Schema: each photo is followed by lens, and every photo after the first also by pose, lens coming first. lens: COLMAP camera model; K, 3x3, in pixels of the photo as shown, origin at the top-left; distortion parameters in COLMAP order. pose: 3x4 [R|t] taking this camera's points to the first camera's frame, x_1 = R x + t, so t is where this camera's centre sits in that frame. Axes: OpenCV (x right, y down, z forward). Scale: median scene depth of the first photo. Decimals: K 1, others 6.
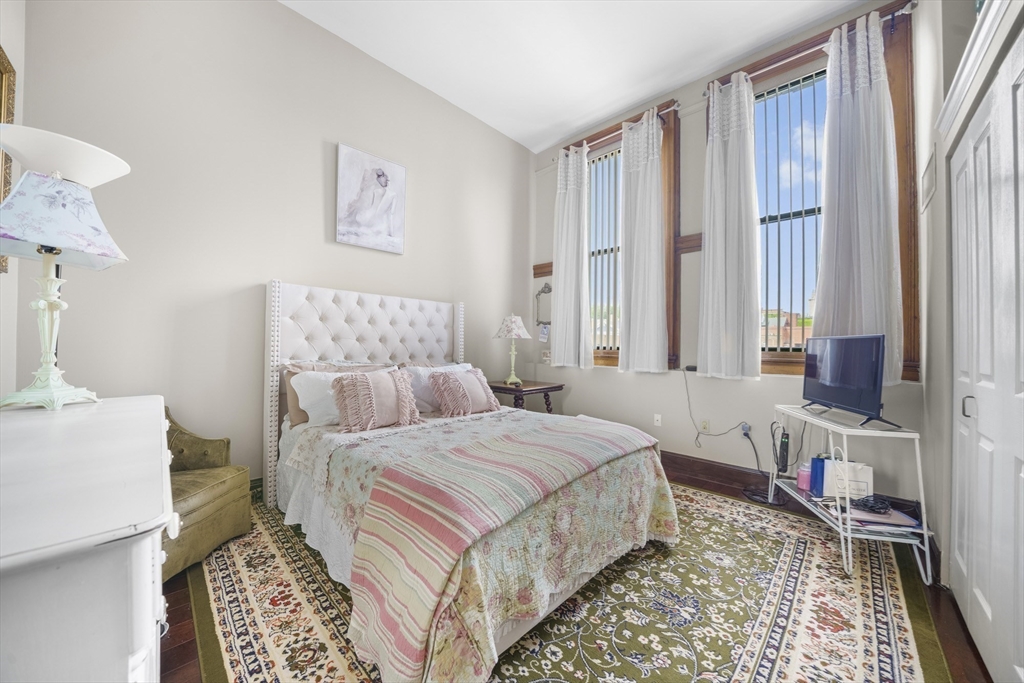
lens RADIAL K [[346.3, 0, 513.1], [0, 346.3, 337.9], [0, 0, 1]] dist [0.000006, 0.000000]
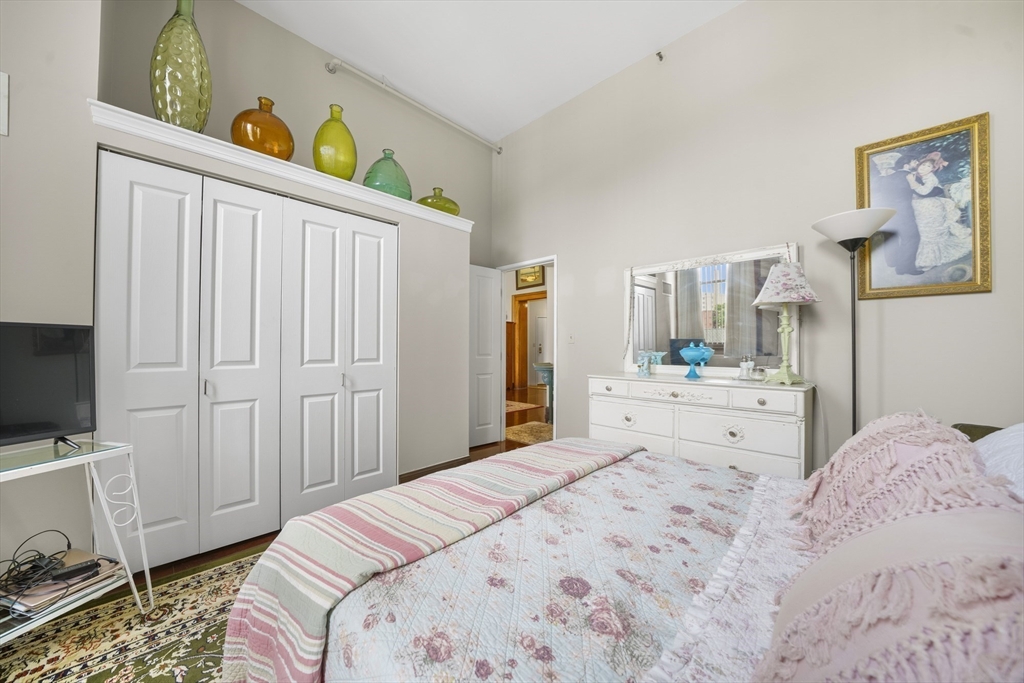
lens RADIAL K [[350.1, 0, 512.2], [0, 350.1, 345.6], [0, 0, 1]] dist [-0.000037, -0.000002]
pose [[-0.999733, -0.011558, 0.020023, 0.076954], [-0.011984, 0.999702, -0.021284, 0.043135], [-0.019771, -0.021519, -0.999573, 1.877798]]
